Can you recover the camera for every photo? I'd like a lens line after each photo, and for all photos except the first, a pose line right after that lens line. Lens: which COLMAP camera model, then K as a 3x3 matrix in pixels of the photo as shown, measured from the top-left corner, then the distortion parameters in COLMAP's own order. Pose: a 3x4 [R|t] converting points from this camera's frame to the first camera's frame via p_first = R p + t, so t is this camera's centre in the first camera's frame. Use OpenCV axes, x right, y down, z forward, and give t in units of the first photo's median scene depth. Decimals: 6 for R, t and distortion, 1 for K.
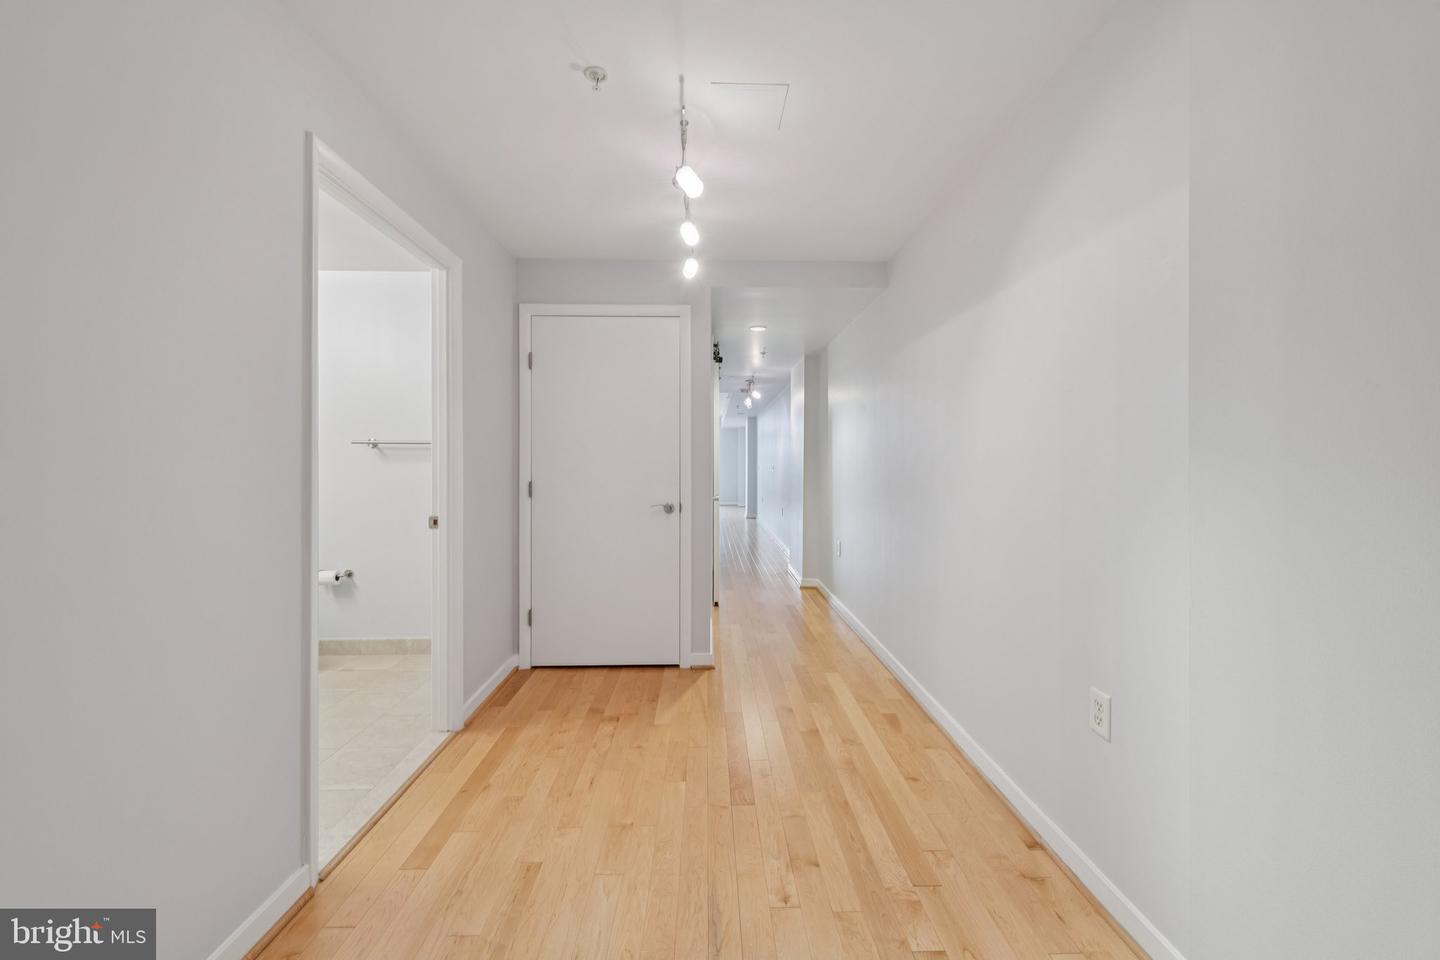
lens RADIAL K [[571.1, 0, 728.4], [0, 571.1, 462.1], [0, 0, 1]] dist [0.008302, -0.000101]
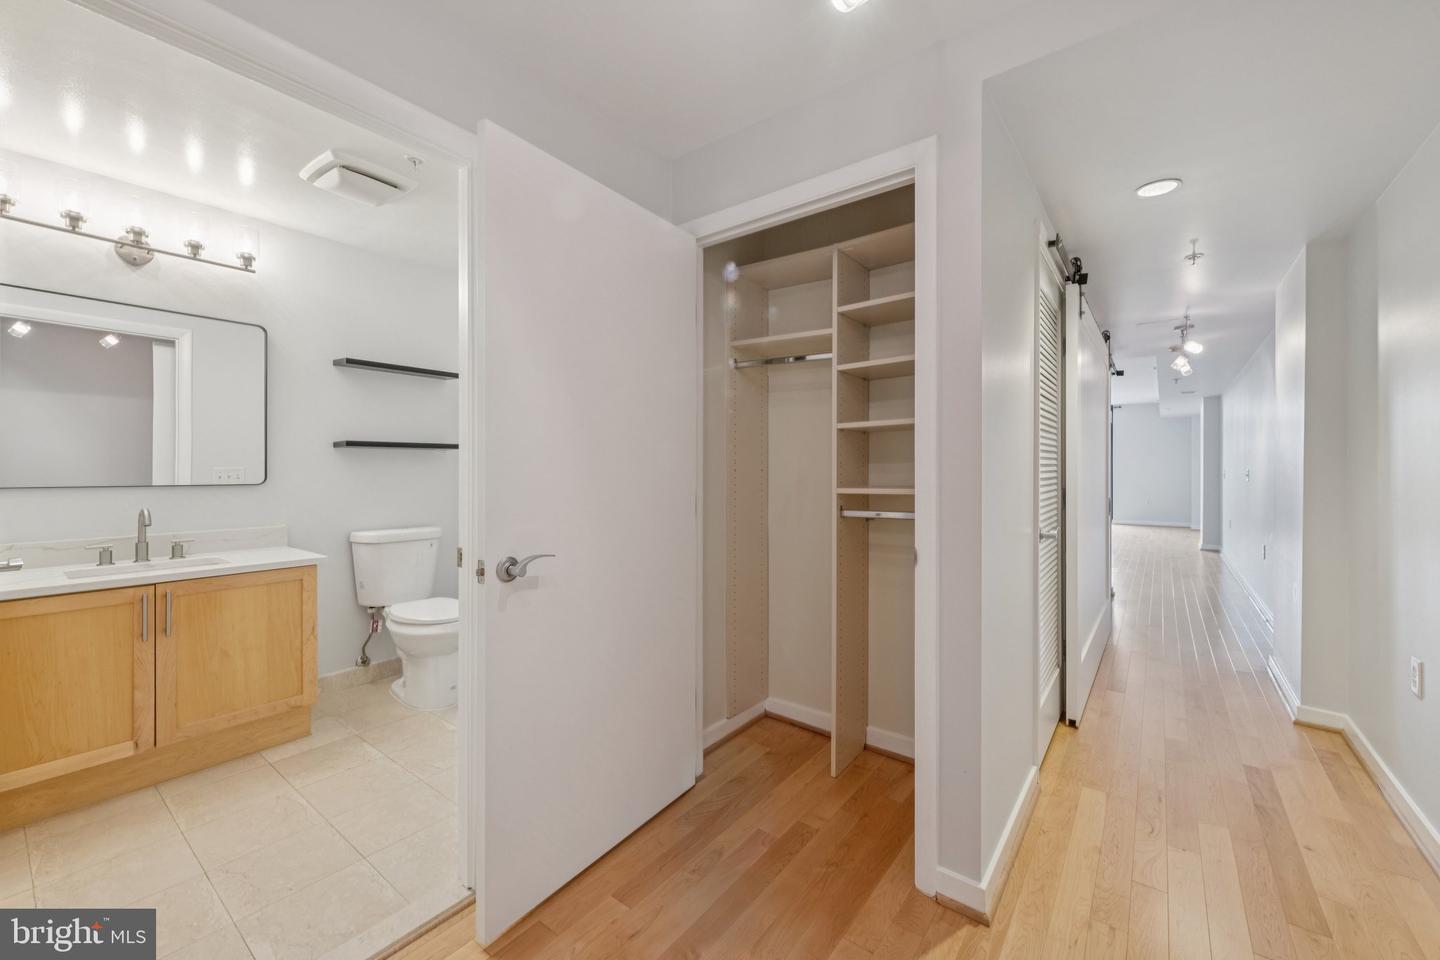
lens RADIAL K [[577.6, 0, 721.2], [0, 577.6, 473.1], [0, 0, 1]] dist [0.008314, -0.000253]
pose [[0.776382, 0.001724, -0.630261, 0.046141], [0.004881, 0.999950, 0.008749, 0.000458], [0.630244, -0.009869, 0.776334, 0.237911]]
